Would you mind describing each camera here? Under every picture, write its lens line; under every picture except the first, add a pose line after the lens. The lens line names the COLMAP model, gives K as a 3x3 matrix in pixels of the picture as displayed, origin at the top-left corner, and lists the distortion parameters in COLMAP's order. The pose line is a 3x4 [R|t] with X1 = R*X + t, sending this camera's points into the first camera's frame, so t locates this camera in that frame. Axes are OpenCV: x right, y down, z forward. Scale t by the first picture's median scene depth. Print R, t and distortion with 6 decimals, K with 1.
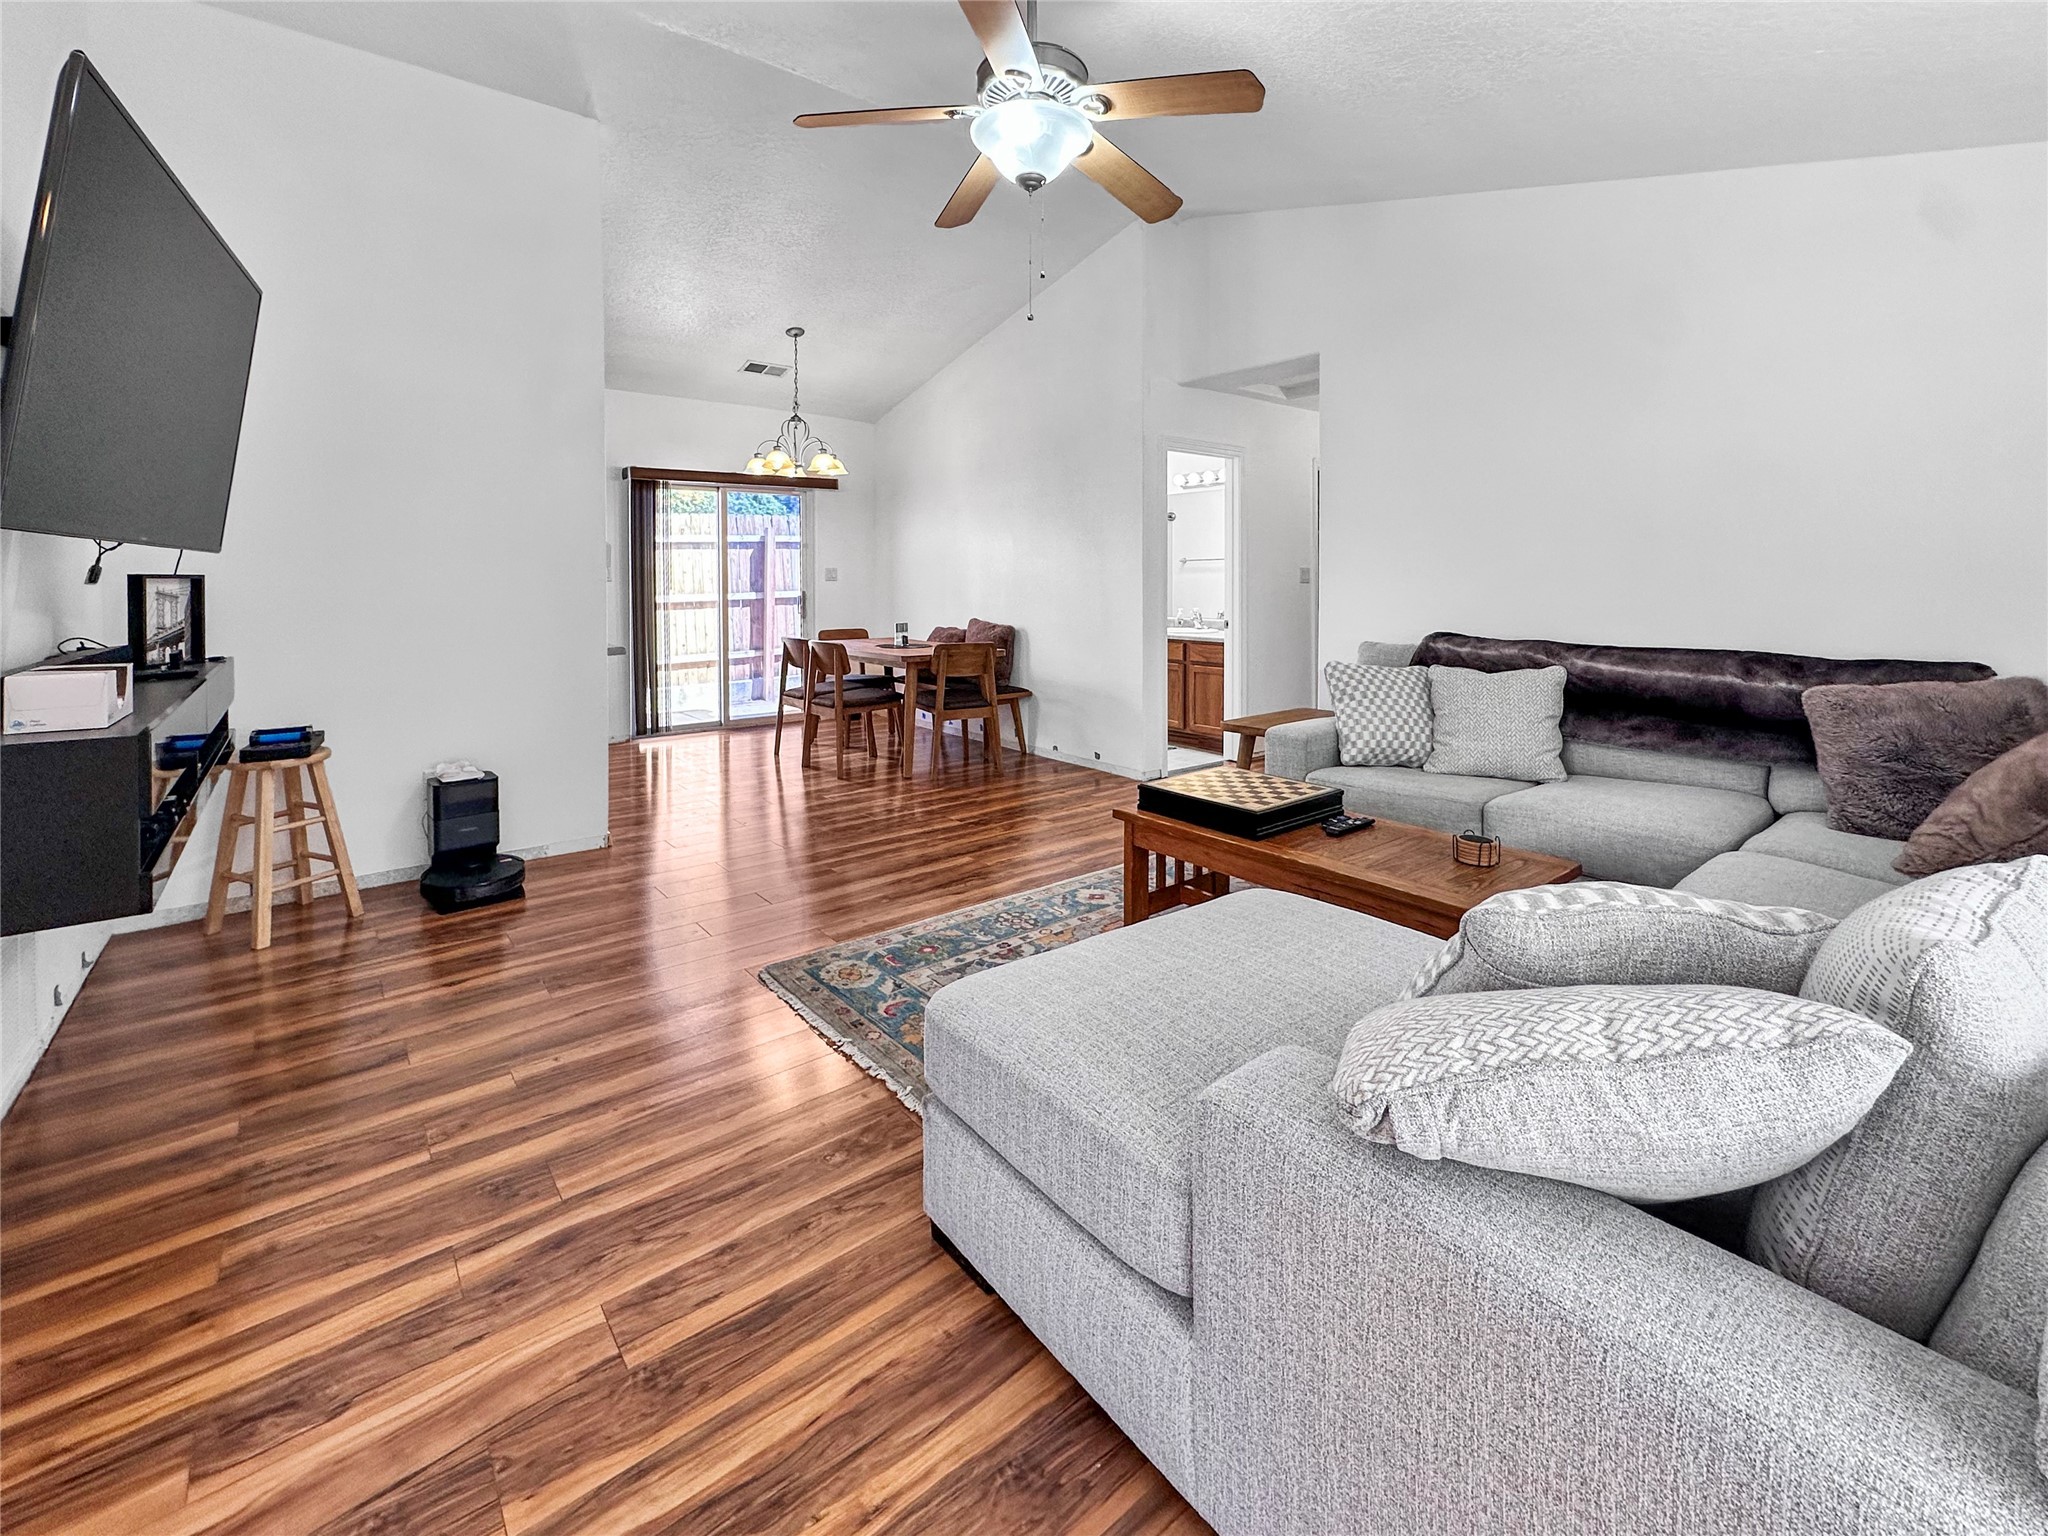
lens RADIAL K [[878.6, 0, 1002.1], [0, 878.6, 601.8], [0, 0, 1]] dist [-0.001056, 0.000214]
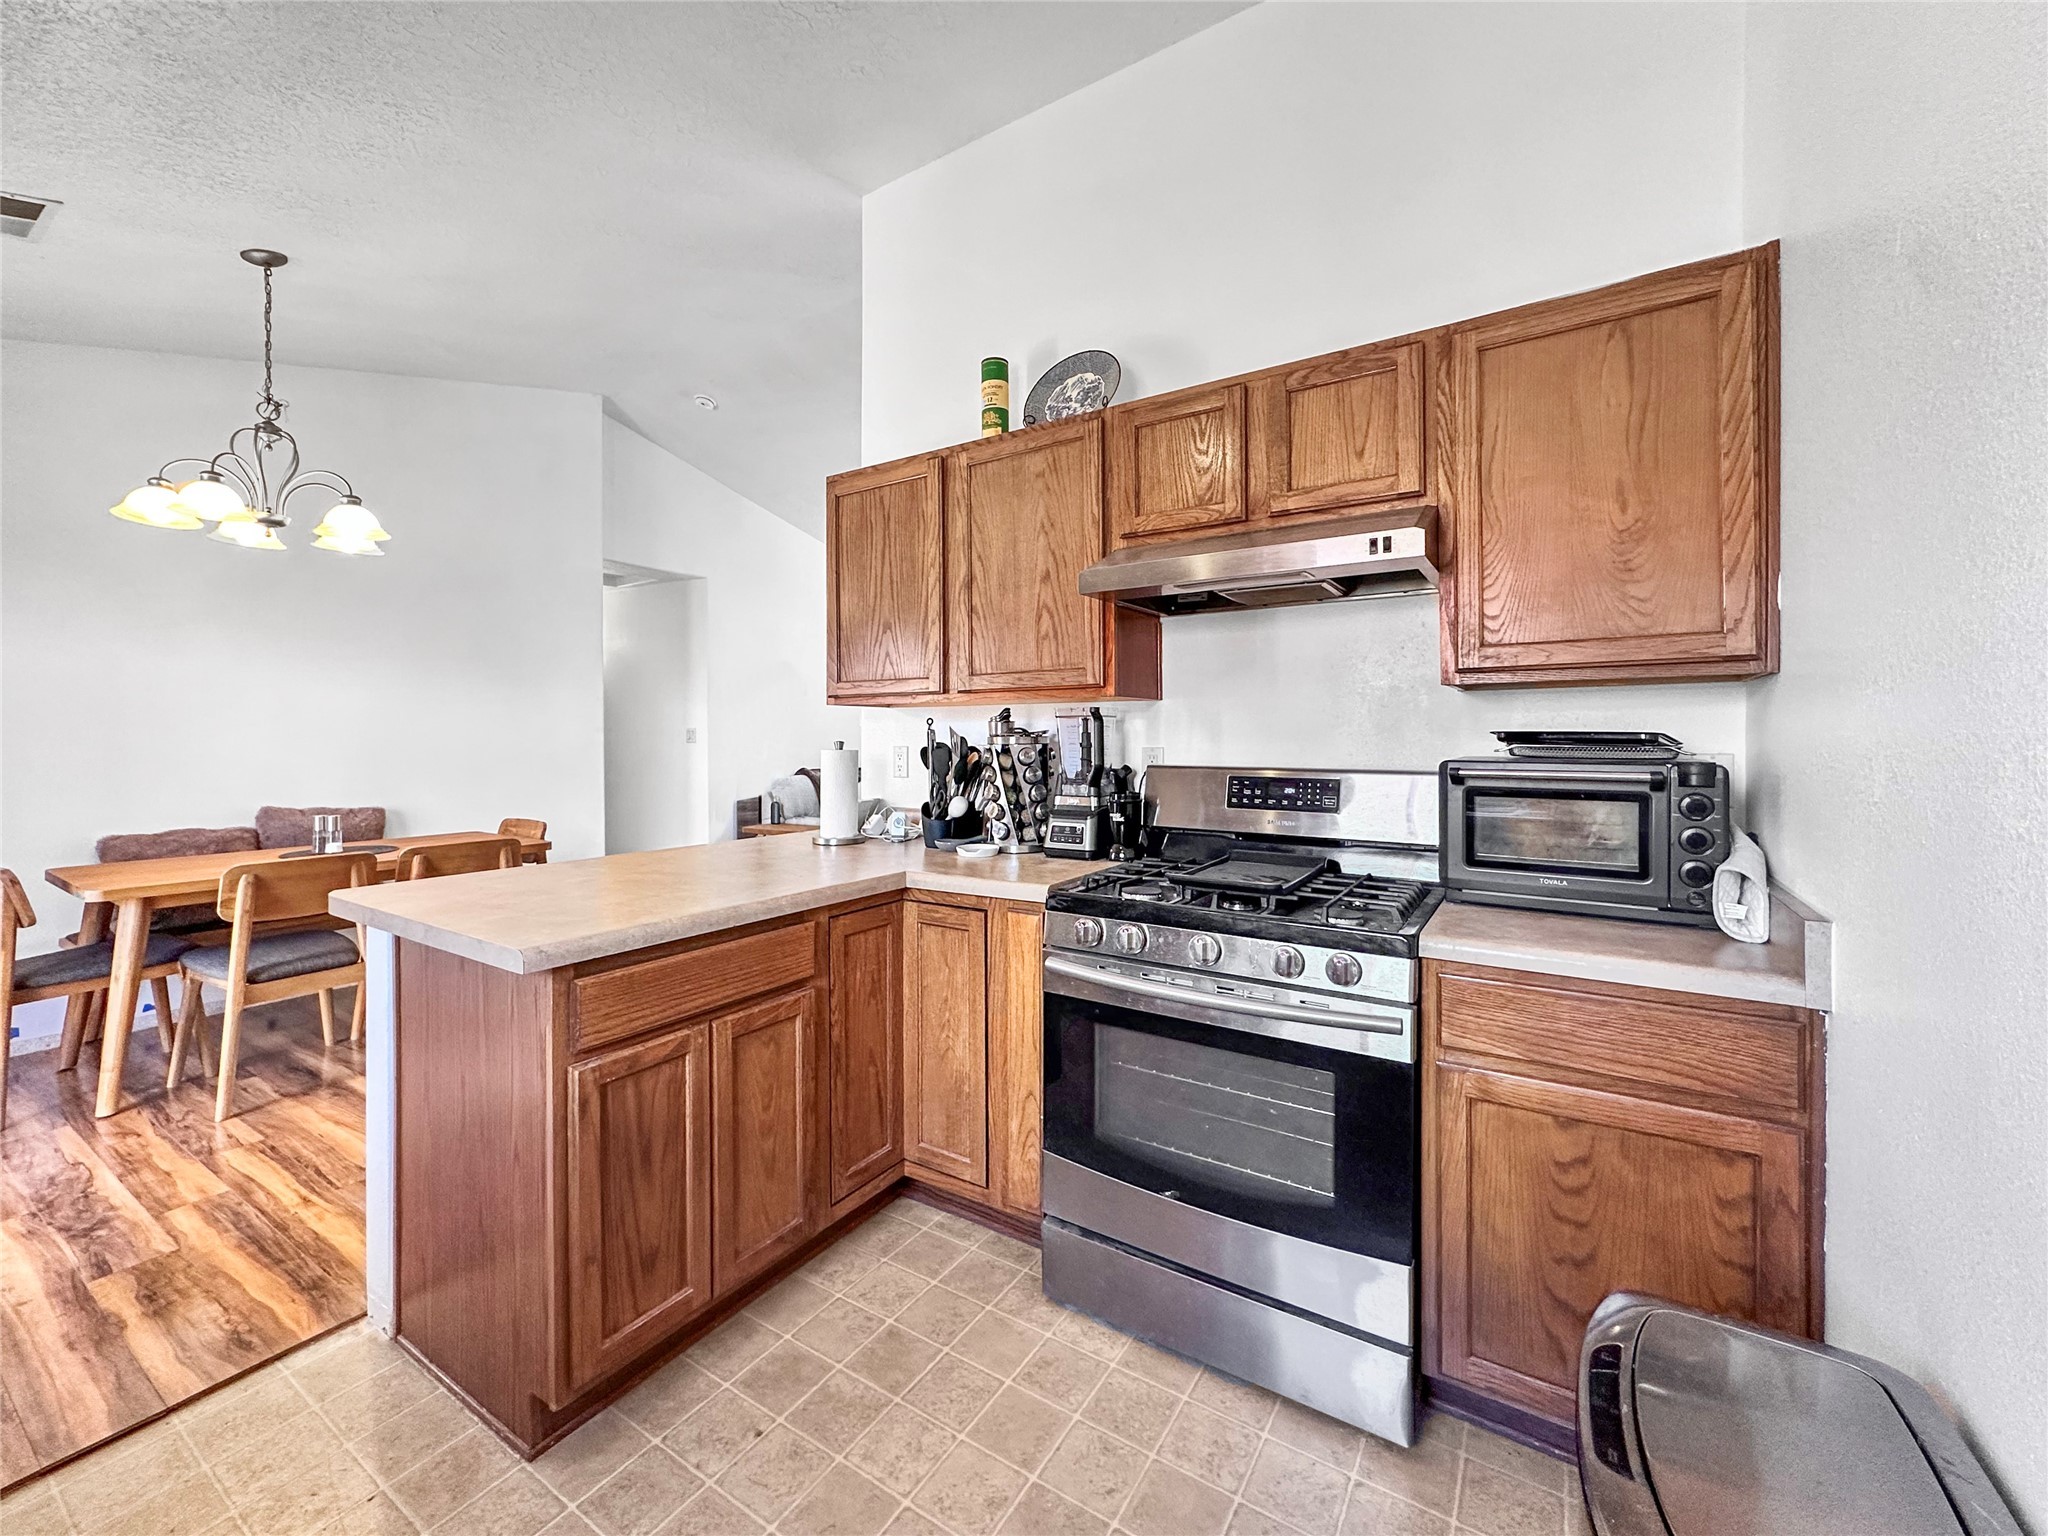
lens RADIAL K [[858.6, 0, 1014.3], [0, 858.6, 732.8], [0, 0, 1]] dist [0.010012, -0.000182]
pose [[-0.324603, 0.000408, 0.945850, -1.425049], [0.027923, 0.999568, 0.009151, -0.043921], [-0.945438, 0.029382, -0.324474, 1.276073]]
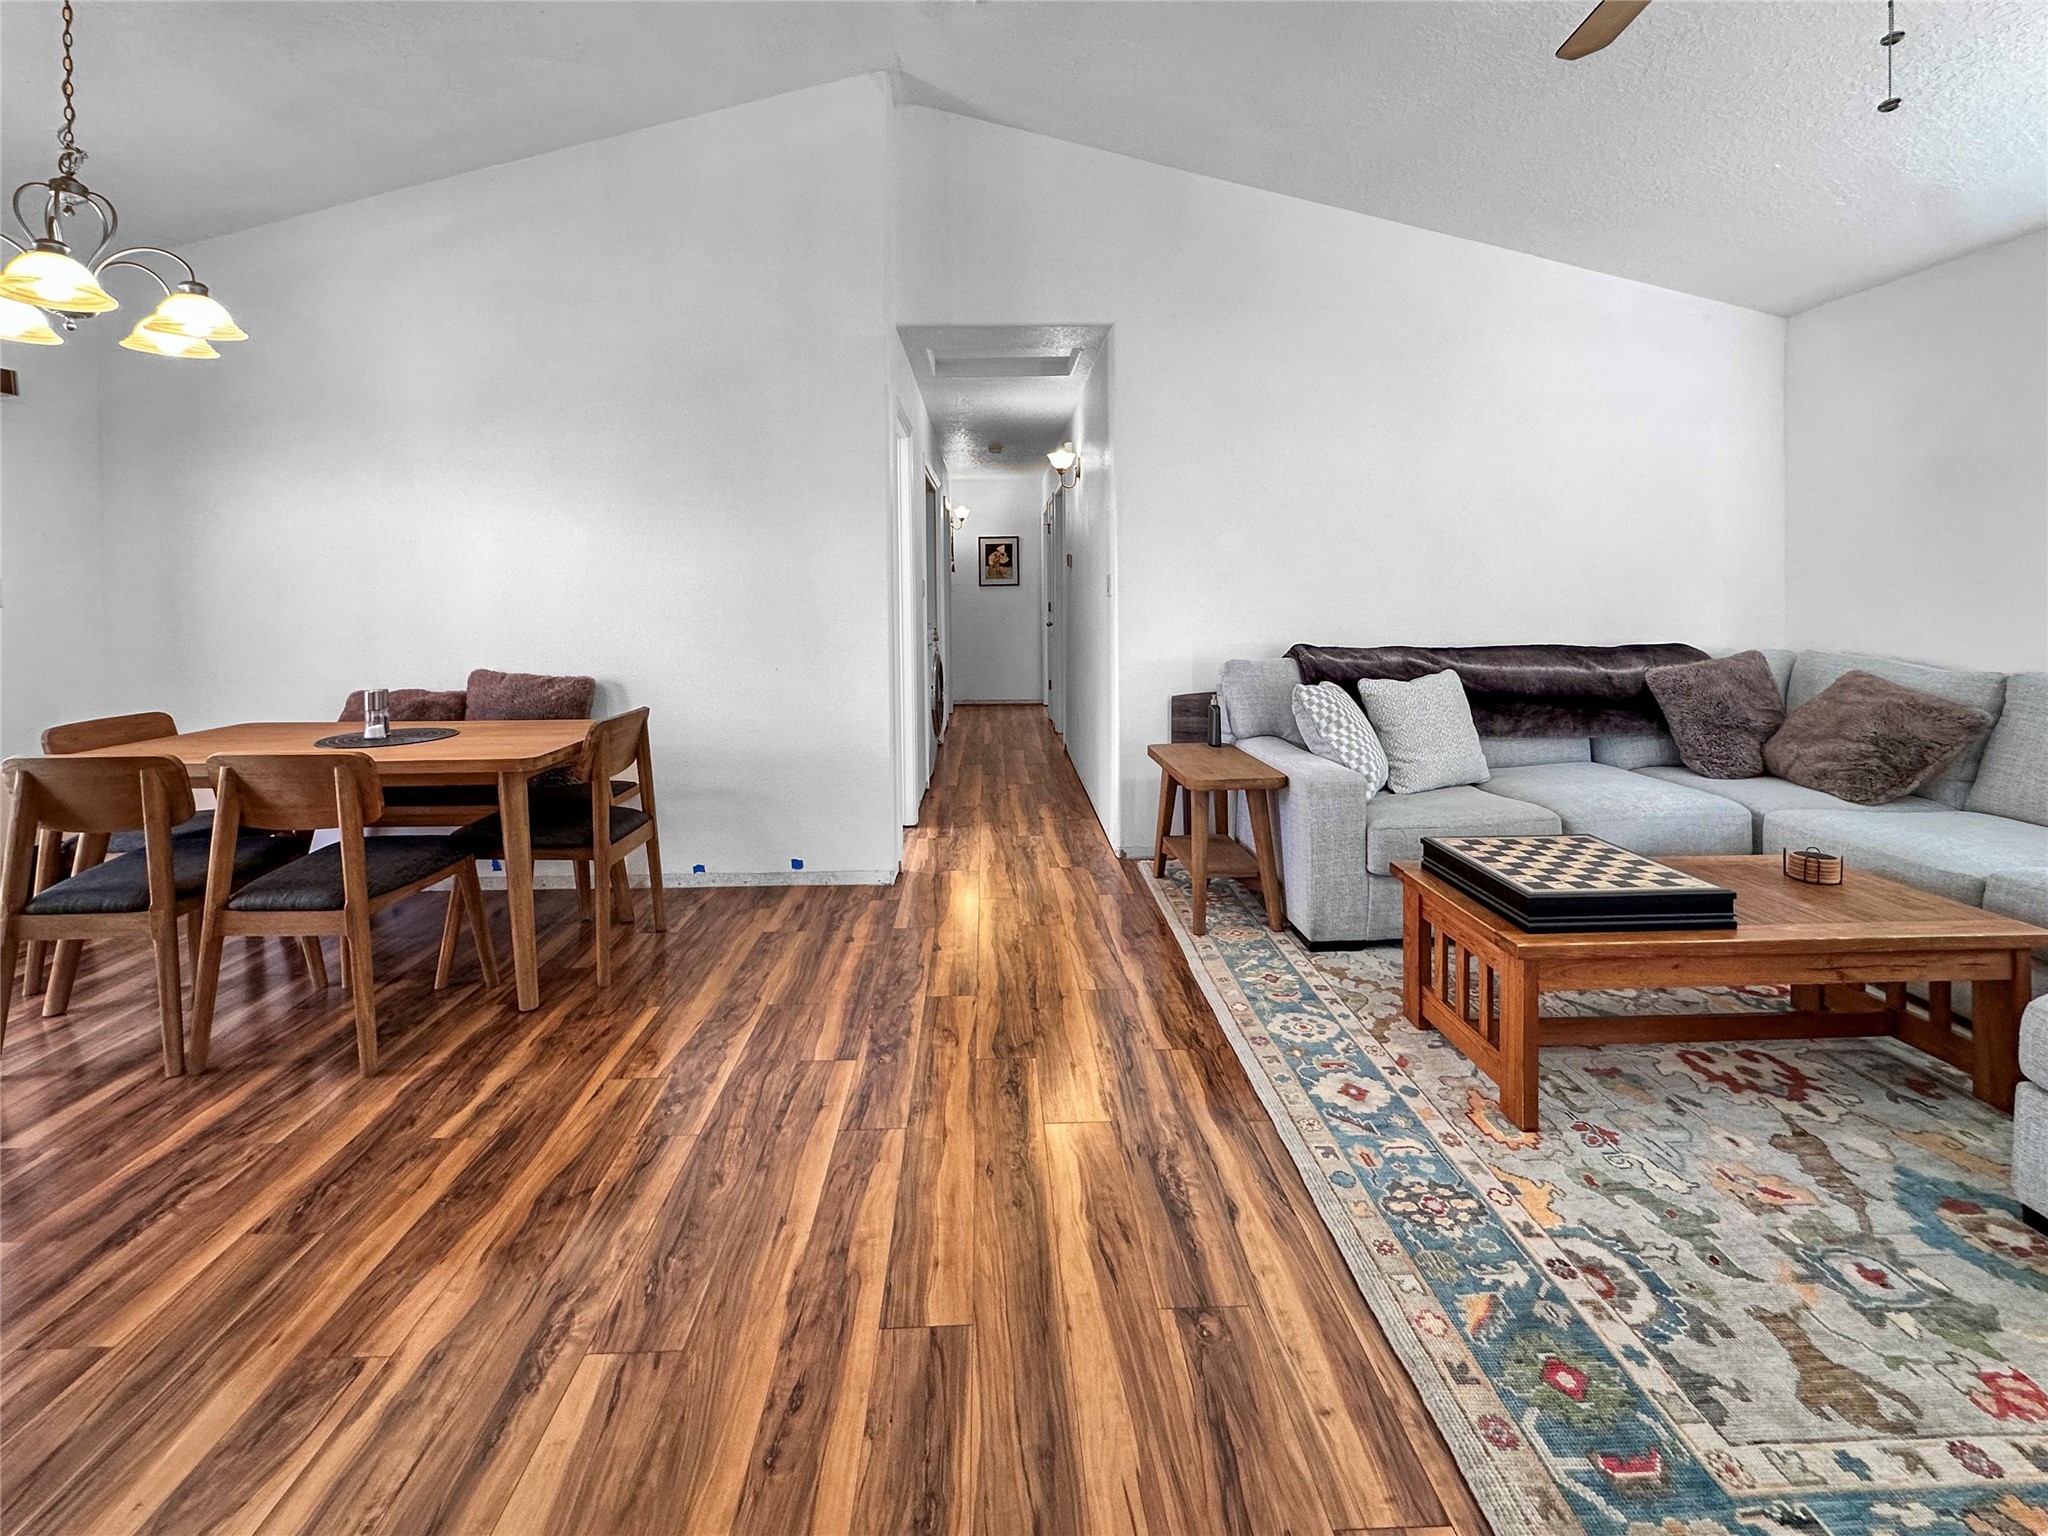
lens RADIAL K [[878.6, 0, 1002.1], [0, 878.6, 601.8], [0, 0, 1]] dist [-0.001056, 0.000214]
pose [[0.601706, -0.015008, 0.798577, -0.499419], [0.031930, 0.999476, -0.005276, -0.018253], [-0.798079, 0.028673, 0.601870, 0.751073]]
